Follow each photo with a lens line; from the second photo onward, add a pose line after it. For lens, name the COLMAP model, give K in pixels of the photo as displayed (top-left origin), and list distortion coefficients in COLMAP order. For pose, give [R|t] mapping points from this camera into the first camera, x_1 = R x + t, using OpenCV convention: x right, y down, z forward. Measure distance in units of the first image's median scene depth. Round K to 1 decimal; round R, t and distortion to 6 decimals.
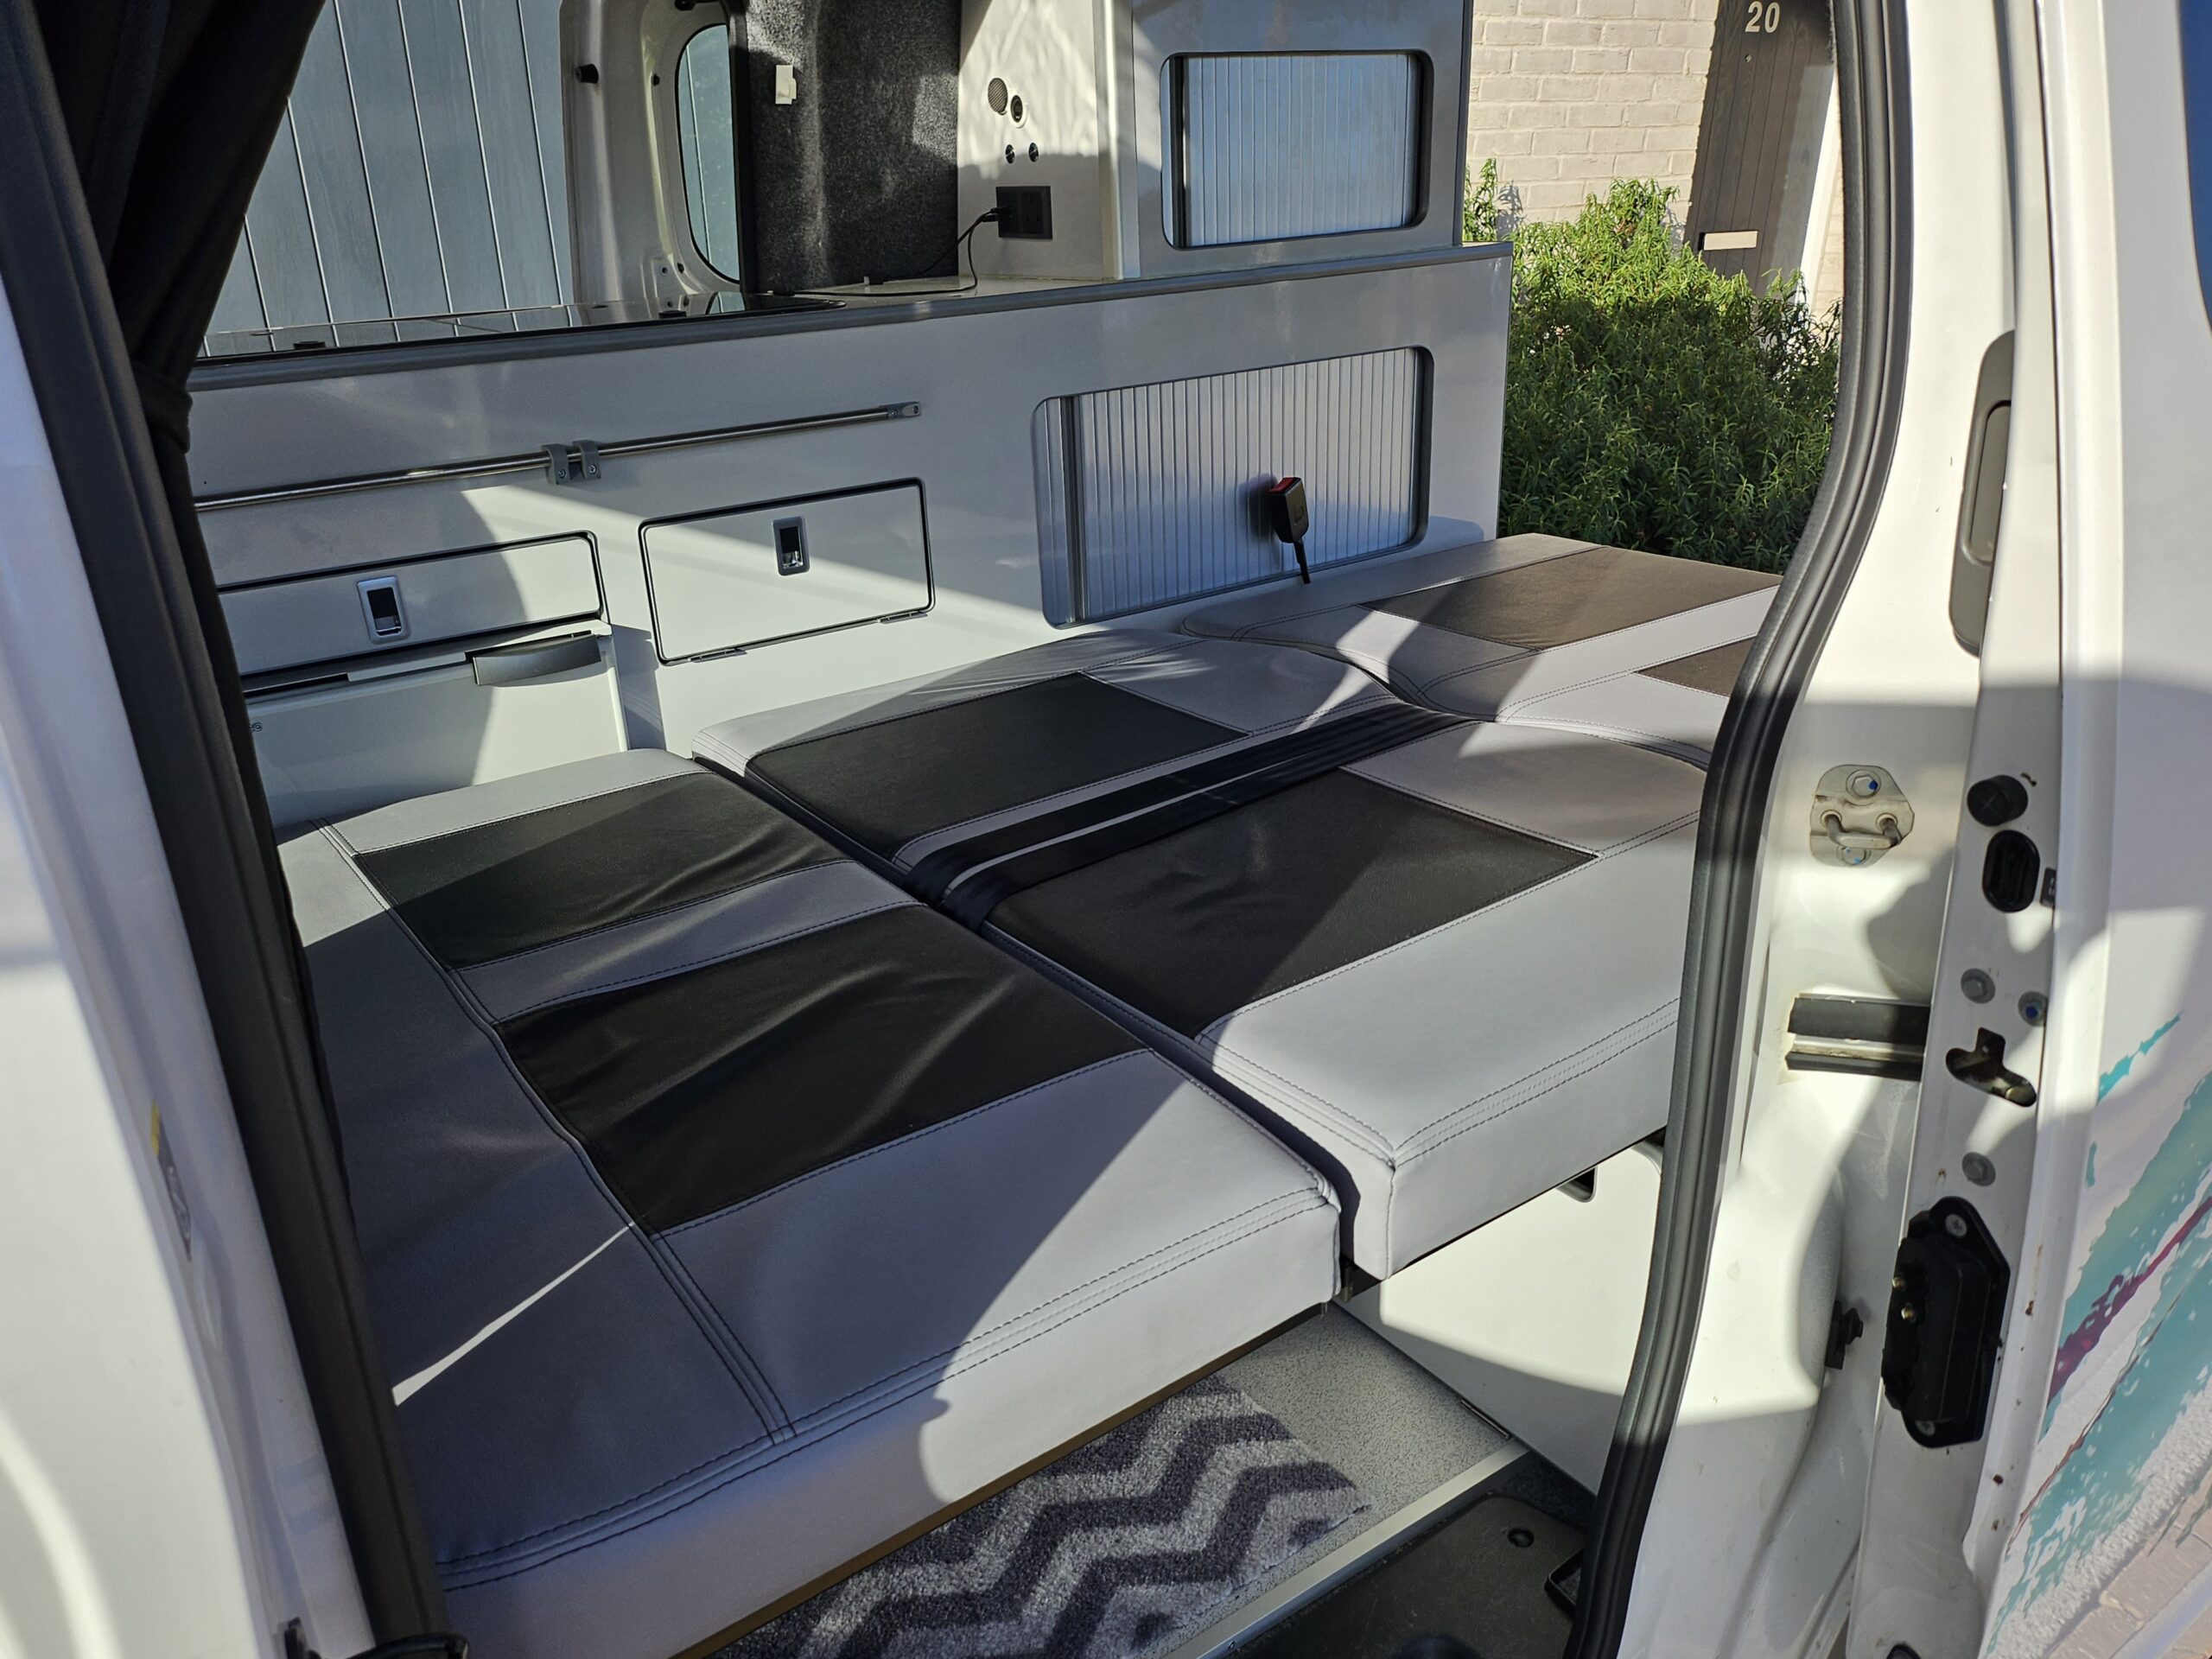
lens RADIAL K [[1626.8, 0, 1079.2], [0, 1626.8, 875.8], [0, 0, 1]] dist [0.060236, -0.062991]
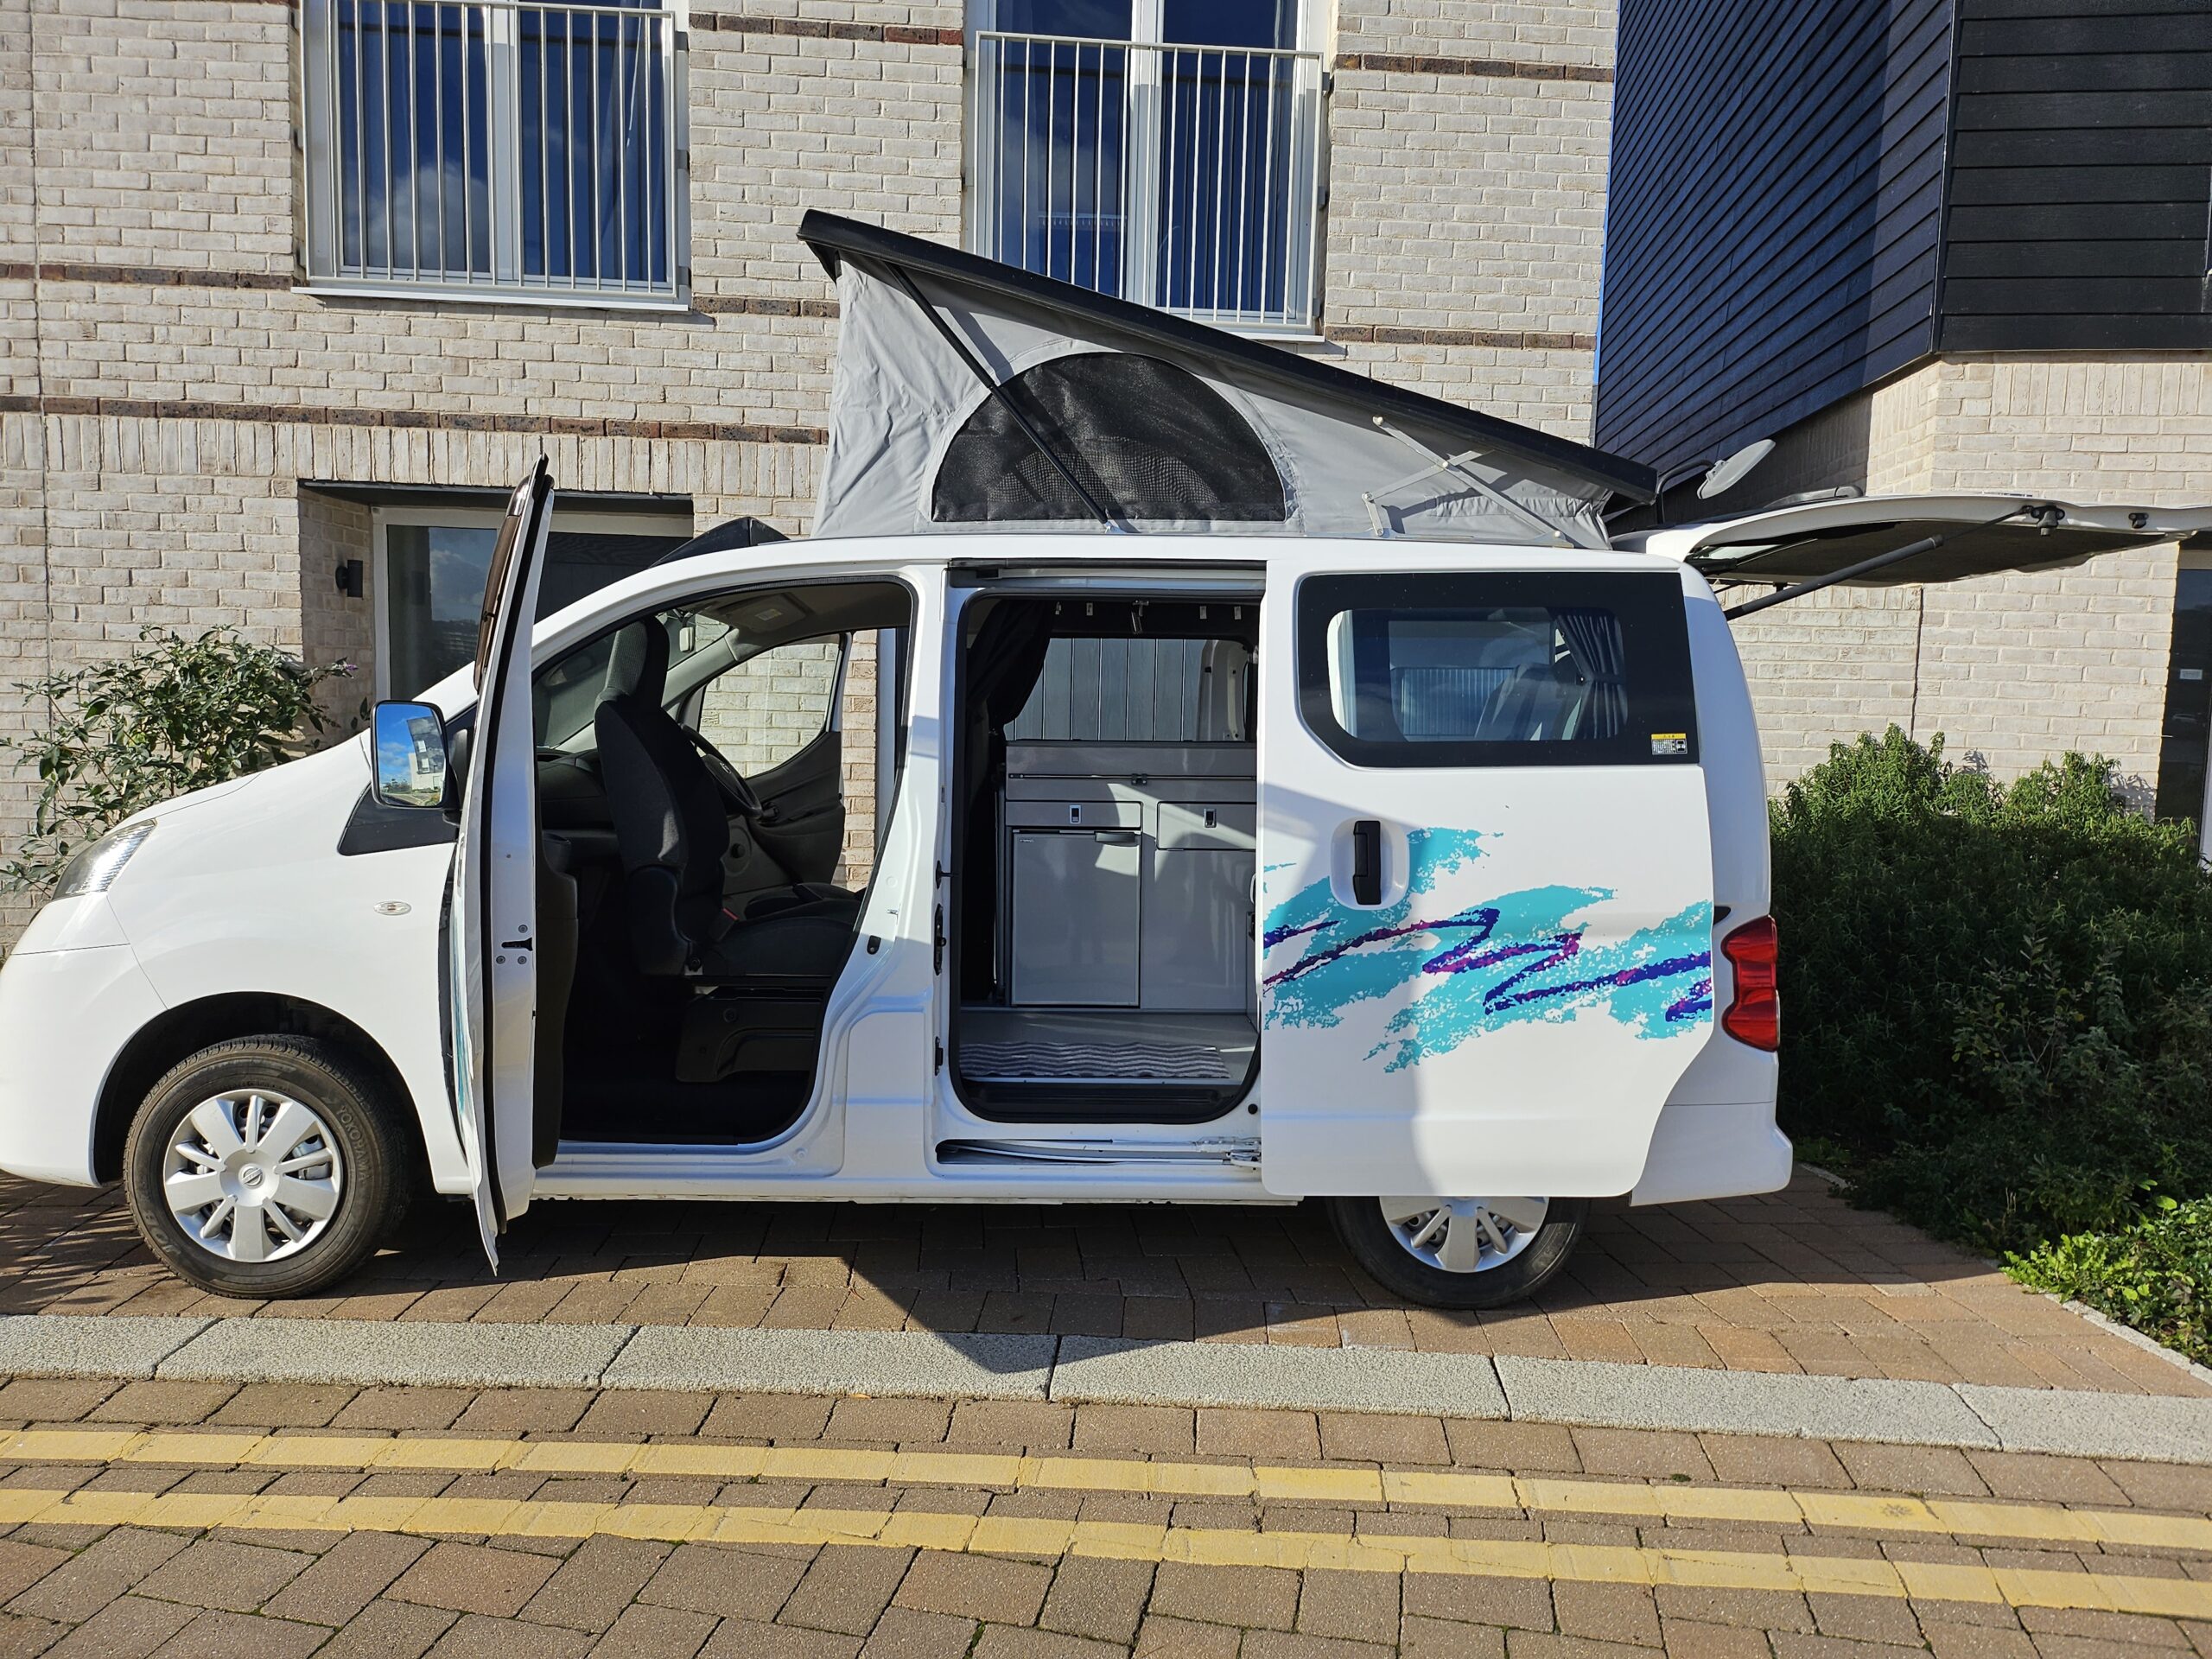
lens RADIAL K [[1554.3, 0, 1090.8], [0, 1554.3, 831.3], [0, 0, 1]] dist [0.061058, -0.065741]
pose [[0.819353, 0.085273, -0.566912, 1.200057], [-0.270882, 0.929110, -0.251750, 0.564536], [0.505256, 0.359838, 0.784368, -1.241550]]
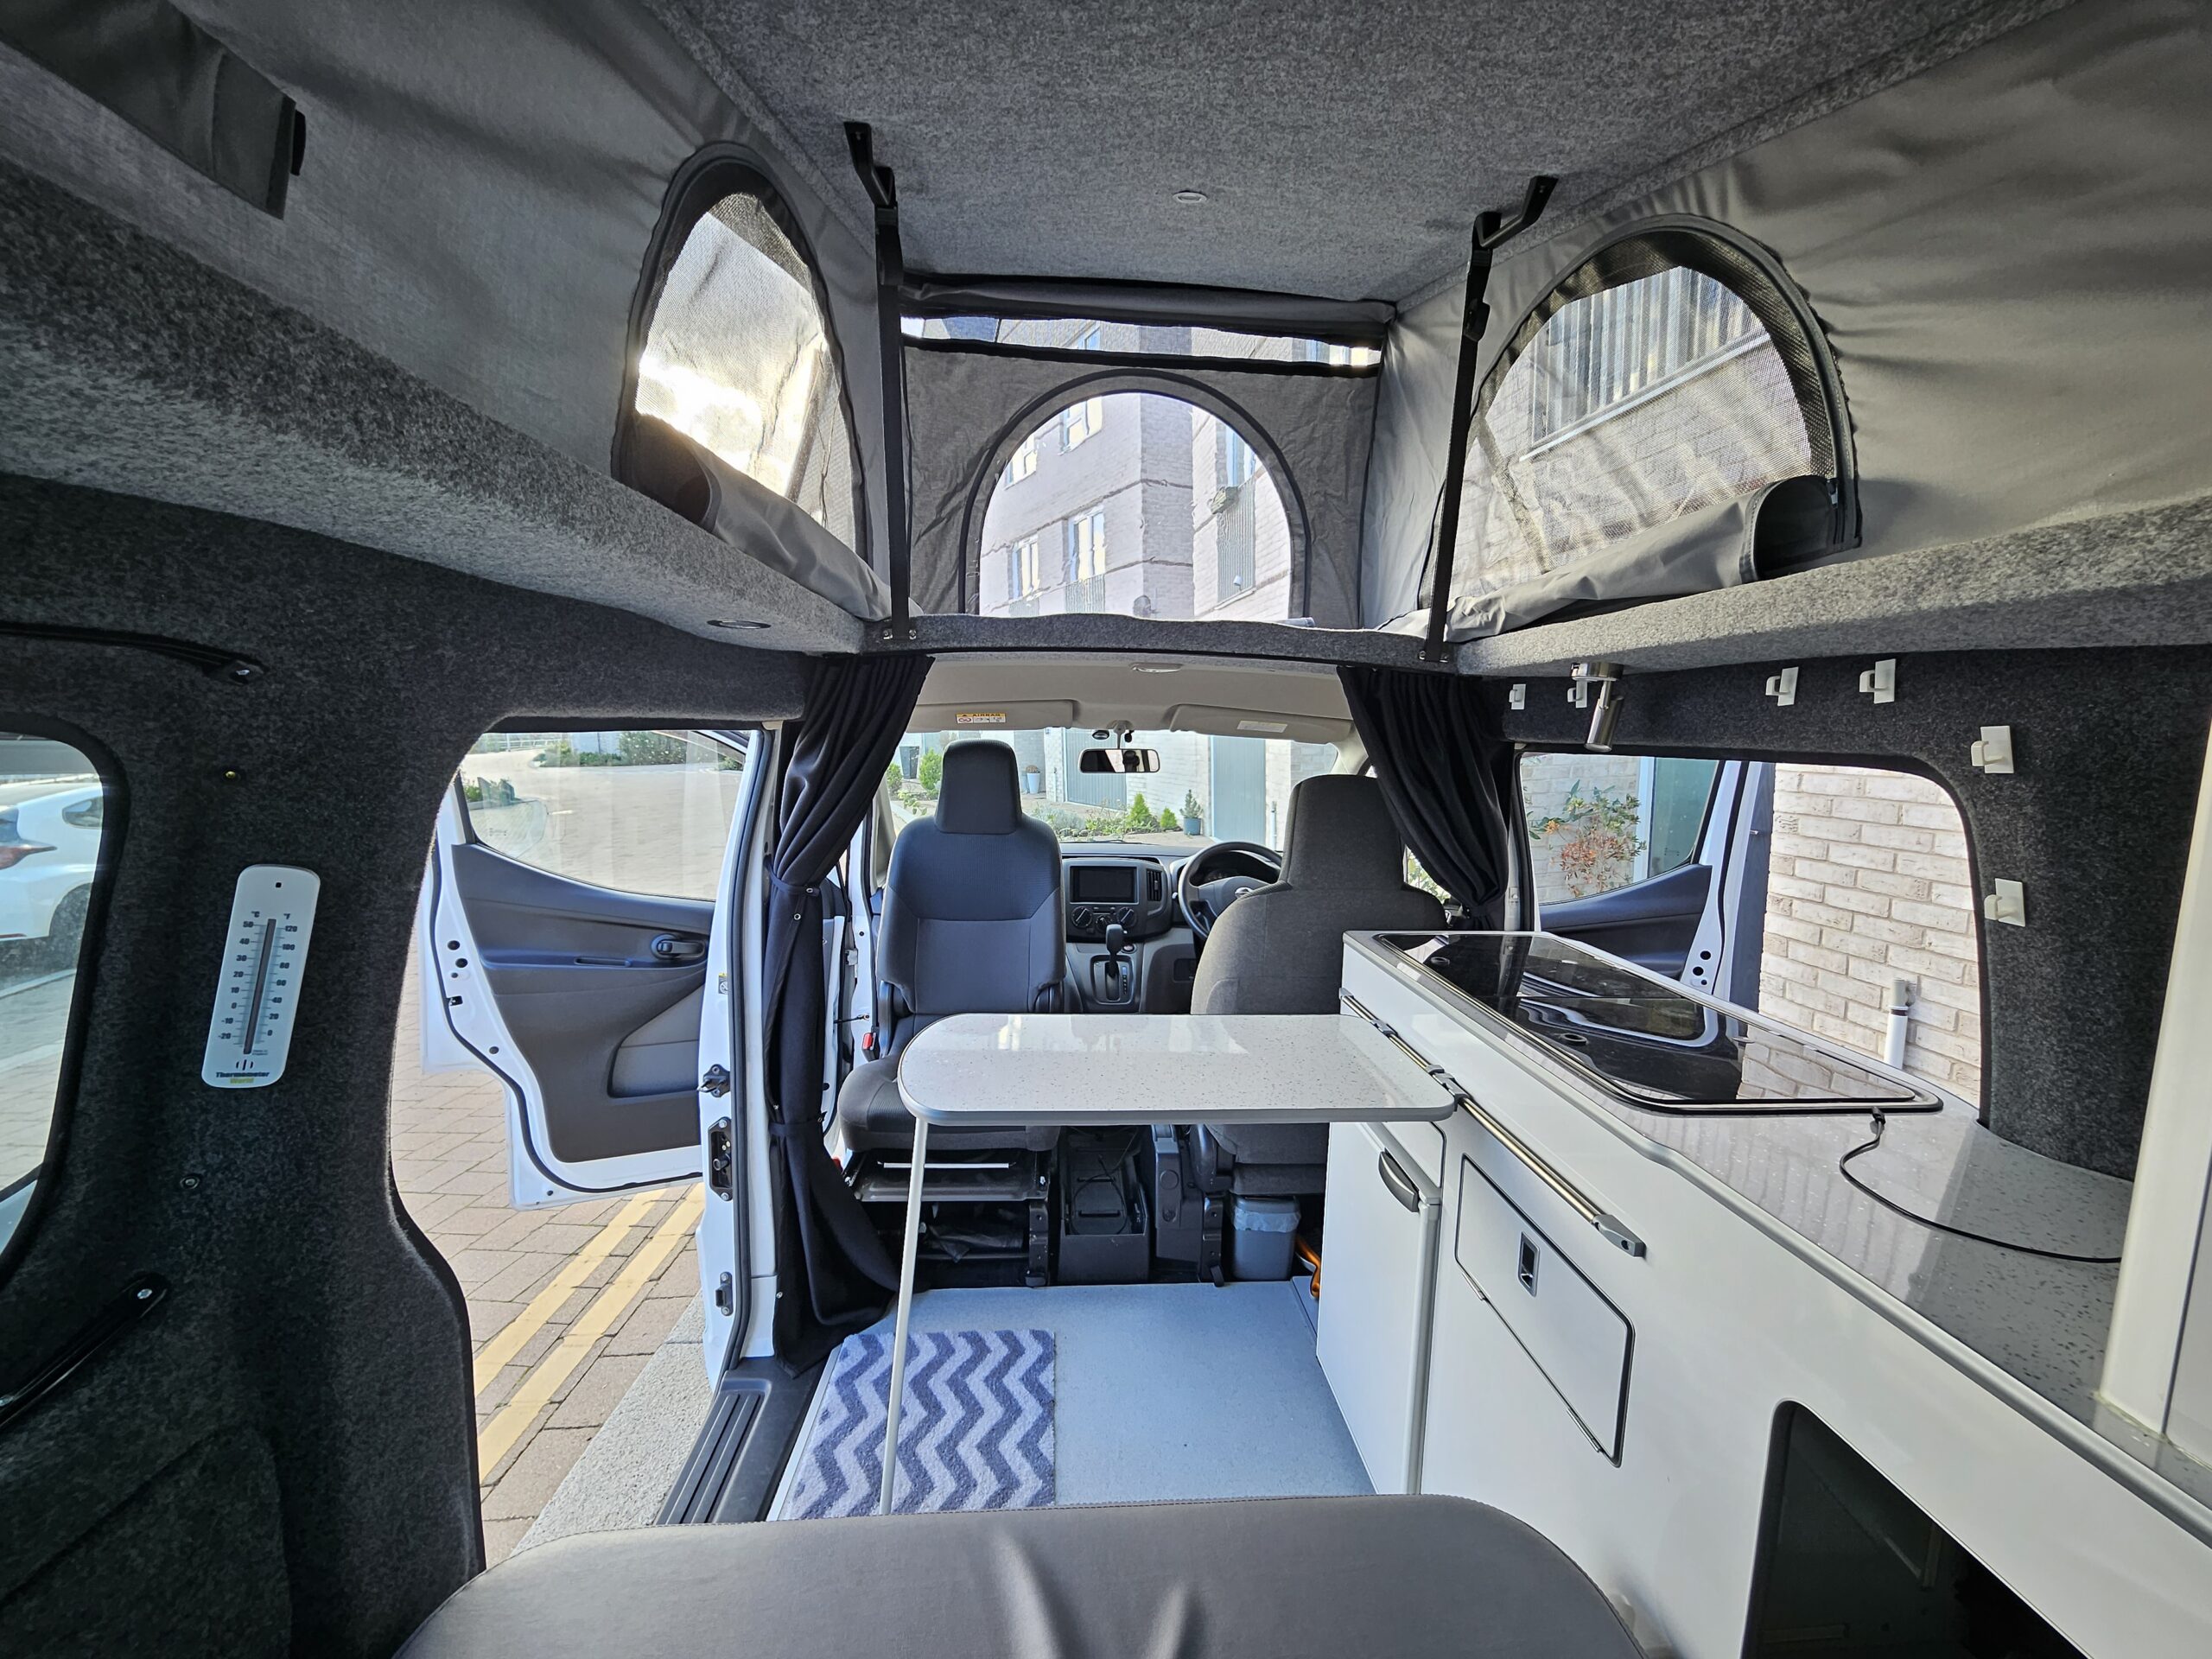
lens RADIAL K [[874.0, 0, 1112.9], [0, 874.0, 828.7], [0, 0, 1]] dist [-0.010269, 0.002071]
pose [[-0.510744, 0.126502, -0.850375, 0.399649], [-0.349050, 0.873416, 0.339572, -0.539924], [0.785688, 0.470257, -0.401936, 0.881145]]
